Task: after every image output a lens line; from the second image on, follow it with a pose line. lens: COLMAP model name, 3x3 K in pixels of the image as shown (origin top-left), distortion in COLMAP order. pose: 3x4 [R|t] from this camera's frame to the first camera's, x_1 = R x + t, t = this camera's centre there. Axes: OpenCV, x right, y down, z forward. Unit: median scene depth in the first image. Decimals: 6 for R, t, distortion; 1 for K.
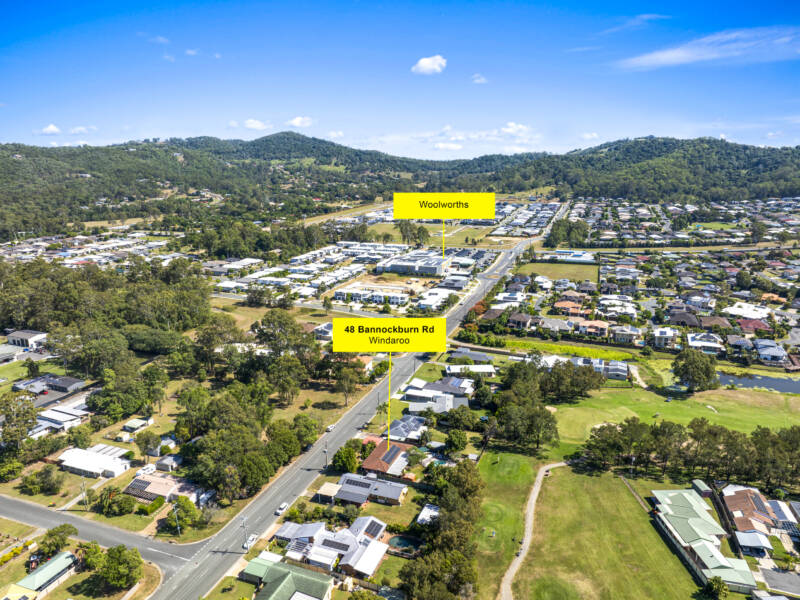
lens RADIAL K [[565.4, 0, 396.3], [0, 565.4, 300.1], [0, 0, 1]] dist [-0.002552, -0.001912]
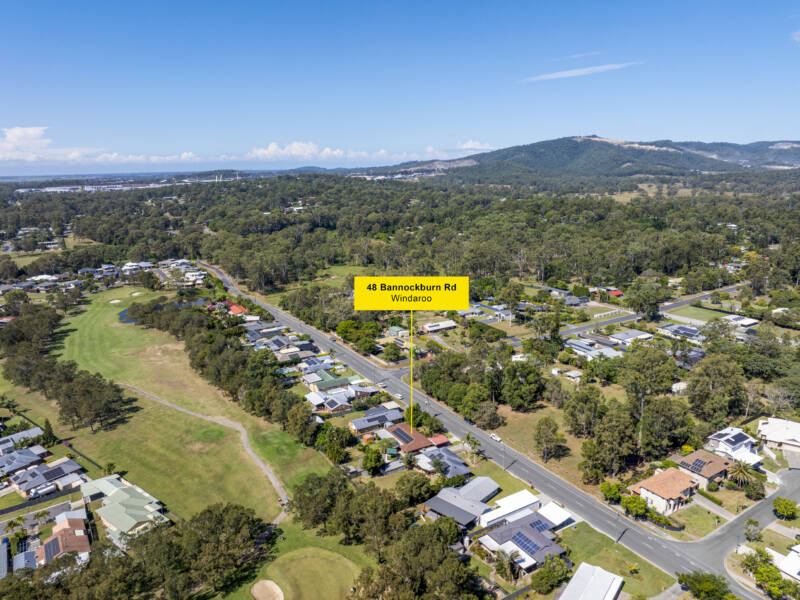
lens RADIAL K [[565.4, 0, 396.3], [0, 565.4, 300.1], [0, 0, 1]] dist [-0.002552, -0.001912]
pose [[-0.629992, 0.189958, -0.753011, 0.768613], [-0.163736, 0.915339, 0.367894, -0.359806], [0.759145, 0.355065, -0.545553, 1.509939]]
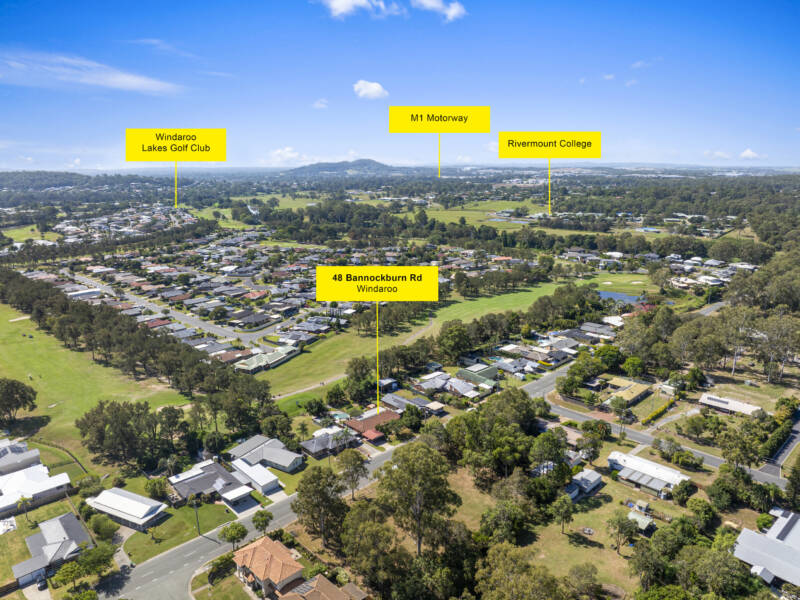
lens RADIAL K [[565.4, 0, 396.3], [0, 565.4, 300.1], [0, 0, 1]] dist [-0.002552, -0.001912]
pose [[-0.896773, -0.097856, 0.431536, -0.529624], [0.108849, 0.896489, 0.429488, -0.431426], [-0.428895, 0.432125, -0.793295, 1.813684]]
